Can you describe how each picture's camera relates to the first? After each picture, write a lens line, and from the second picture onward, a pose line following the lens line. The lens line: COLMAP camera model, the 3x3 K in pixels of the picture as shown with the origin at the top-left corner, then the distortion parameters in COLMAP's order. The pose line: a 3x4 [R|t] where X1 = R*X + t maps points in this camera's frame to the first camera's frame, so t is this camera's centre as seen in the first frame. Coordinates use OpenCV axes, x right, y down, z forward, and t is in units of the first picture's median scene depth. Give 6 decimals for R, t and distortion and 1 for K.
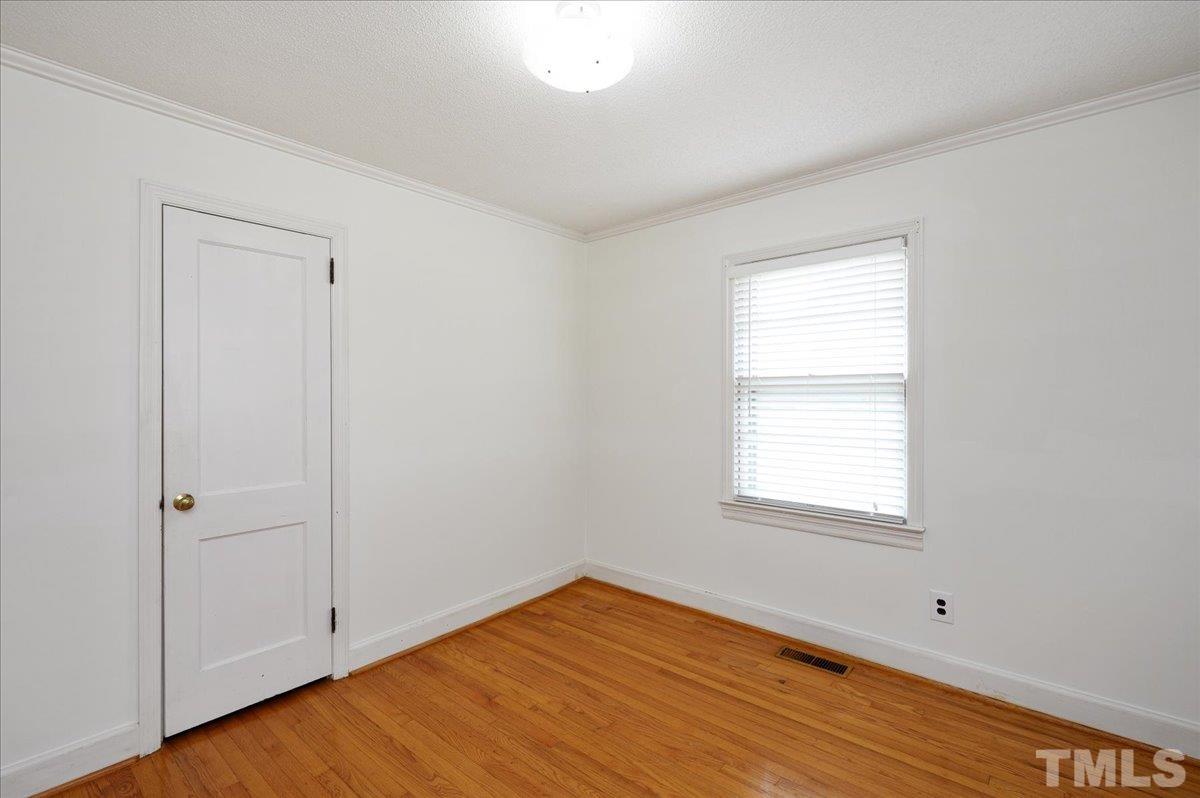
lens RADIAL K [[541.4, 0, 600.0], [0, 541.4, 399.0], [0, 0, 1]] dist [0.037022, 0.000335]
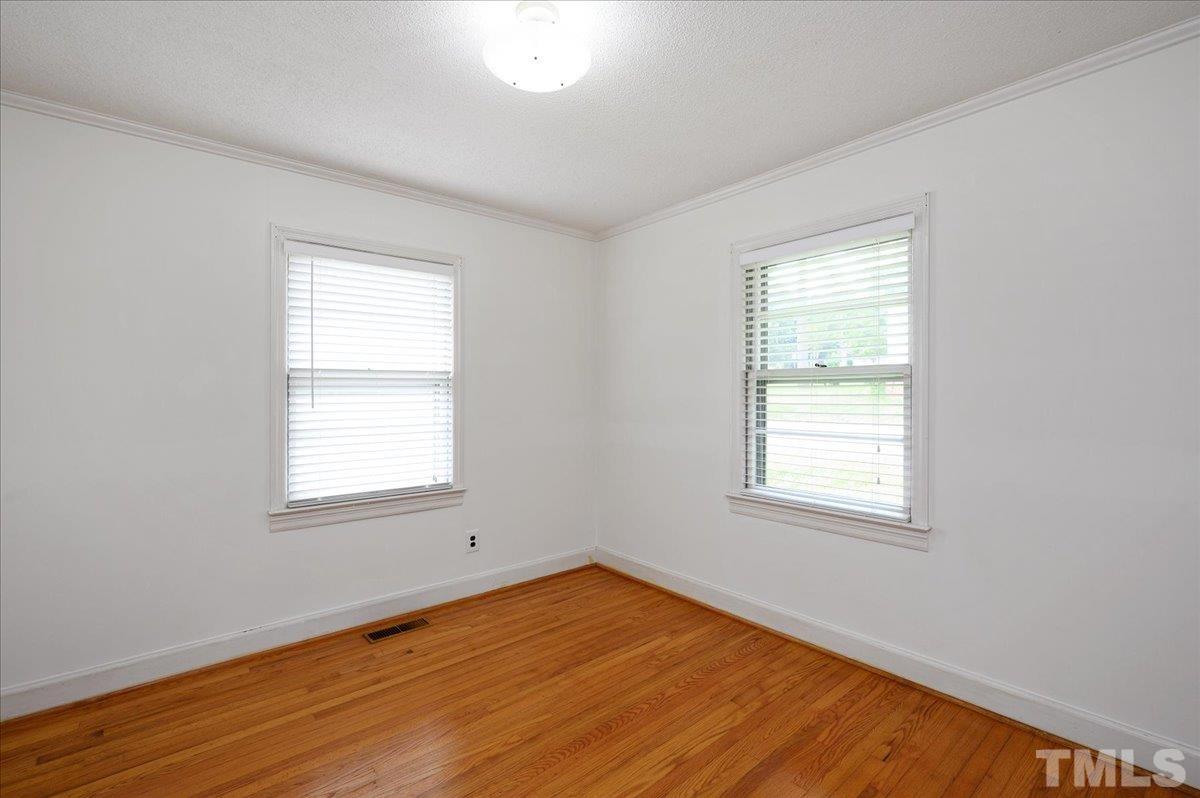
lens RADIAL K [[541.4, 0, 600.0], [0, 541.4, 399.0], [0, 0, 1]] dist [0.037022, 0.000335]
pose [[0.194095, -0.017306, 0.980830, -0.598219], [0.006259, 0.999846, 0.016403, -0.000780], [-0.980963, 0.002956, 0.194173, 0.385374]]
